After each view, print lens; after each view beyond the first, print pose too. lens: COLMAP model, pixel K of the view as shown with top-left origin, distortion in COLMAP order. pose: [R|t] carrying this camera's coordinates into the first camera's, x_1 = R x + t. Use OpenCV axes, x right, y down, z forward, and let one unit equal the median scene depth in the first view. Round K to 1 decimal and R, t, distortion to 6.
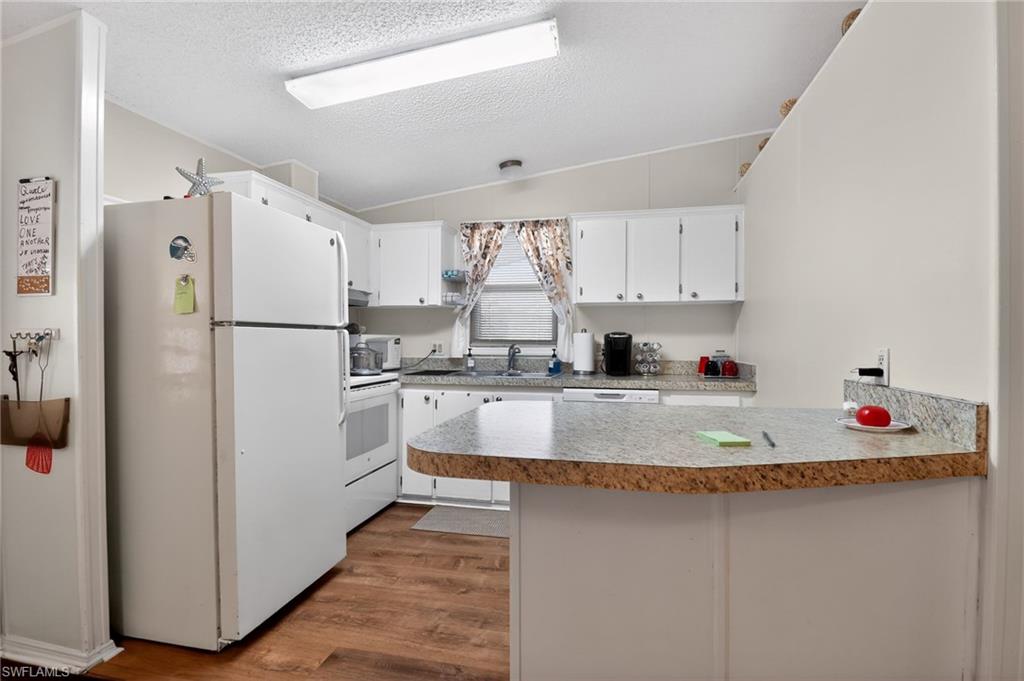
lens RADIAL K [[478.0, 0, 521.1], [0, 478.0, 341.5], [0, 0, 1]] dist [0.002133, -0.013250]
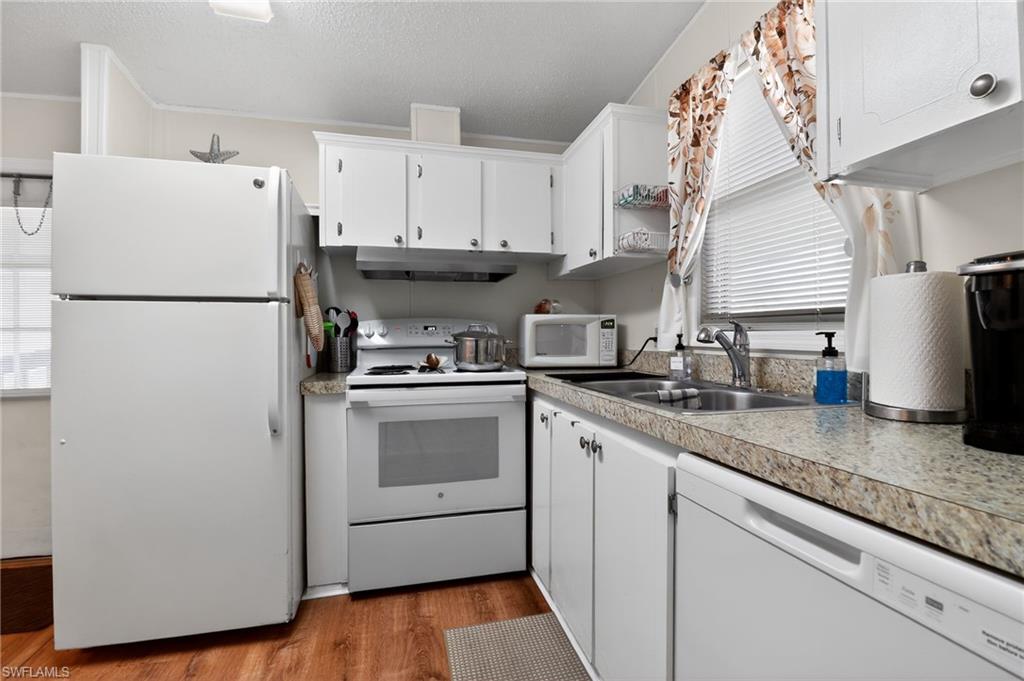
lens RADIAL K [[474.4, 0, 519.5], [0, 474.4, 334.1], [0, 0, 1]] dist [0.000086, -0.014537]
pose [[0.450840, -0.006853, -0.892578, 0.291982], [0.002369, 0.999976, -0.006481, 0.019765], [0.892601, 0.000808, 0.450846, 0.693390]]
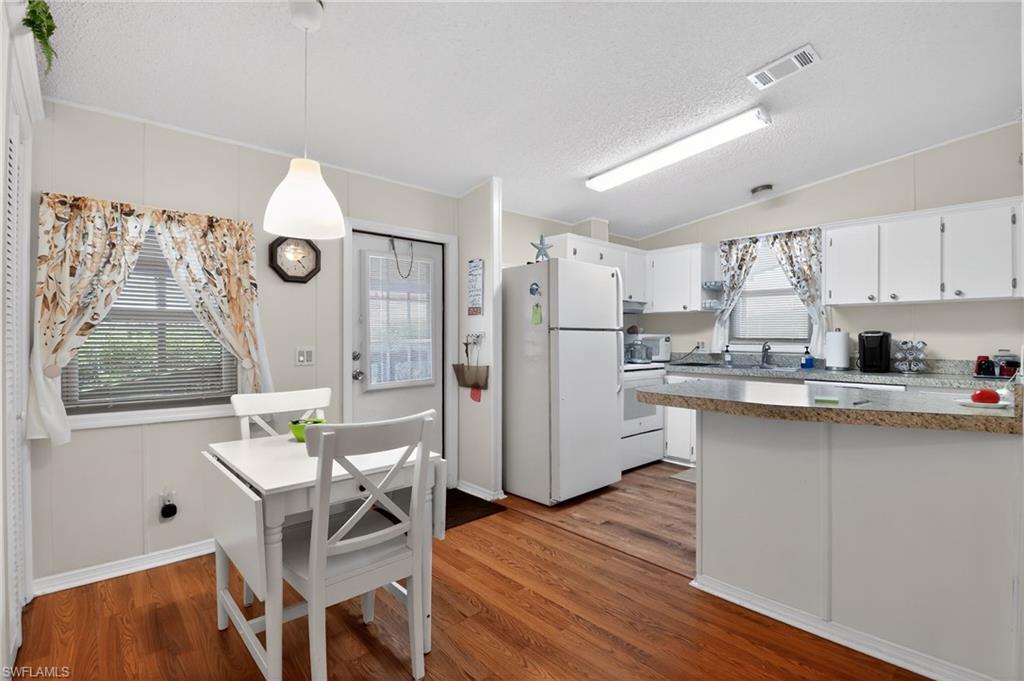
lens RADIAL K [[478.0, 0, 521.1], [0, 478.0, 341.5], [0, 0, 1]] dist [0.002133, -0.013250]
pose [[0.821103, 0.005160, -0.570756, 0.167719], [-0.003777, 0.999986, 0.003606, 0.002450], [0.570767, -0.000805, 0.821111, -0.303204]]
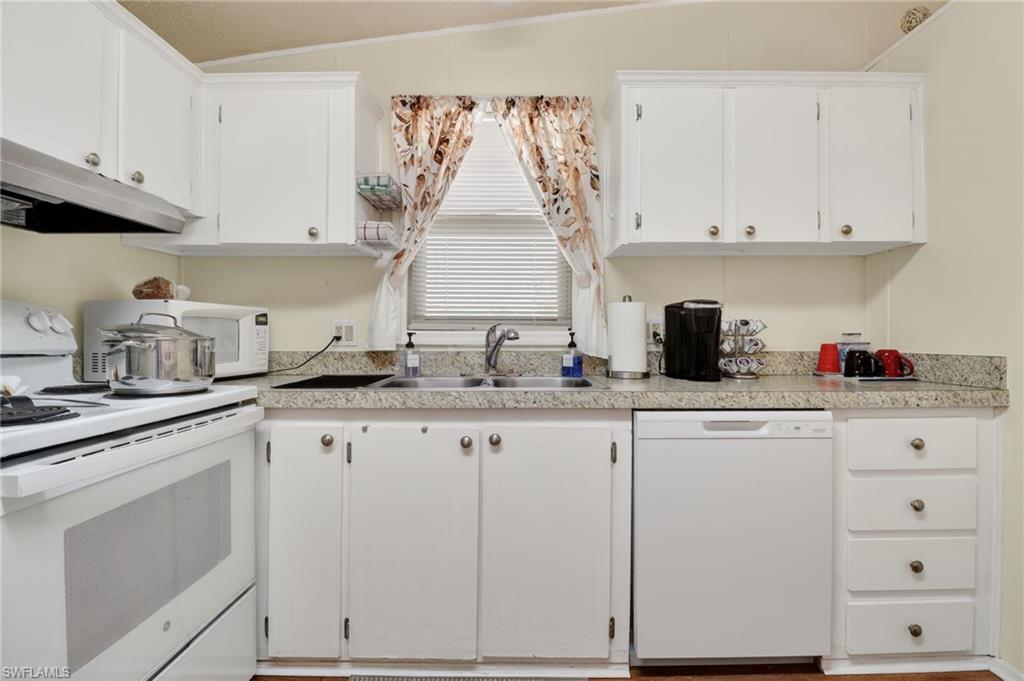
lens RADIAL K [[477.7, 0, 517.7], [0, 477.7, 334.5], [0, 0, 1]] dist [0.004232, -0.018559]
pose [[0.977939, -0.002257, 0.208877, -0.112850], [0.003197, 0.999986, -0.004161, 0.021482], [-0.208864, 0.004737, 0.977933, 0.512056]]
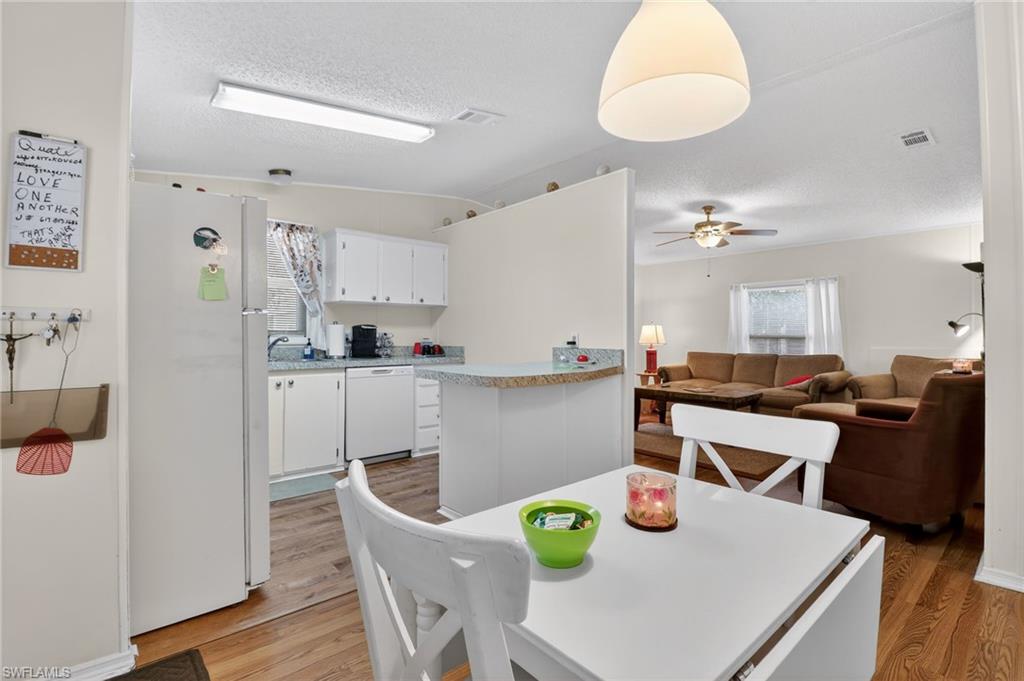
lens RADIAL K [[474.4, 0, 519.5], [0, 474.4, 334.1], [0, 0, 1]] dist [0.000086, -0.014537]
pose [[0.595510, 0.002284, 0.803344, -0.588258], [0.001924, 0.999989, -0.004269, 0.012398], [-0.803345, 0.004088, 0.595499, -0.100874]]
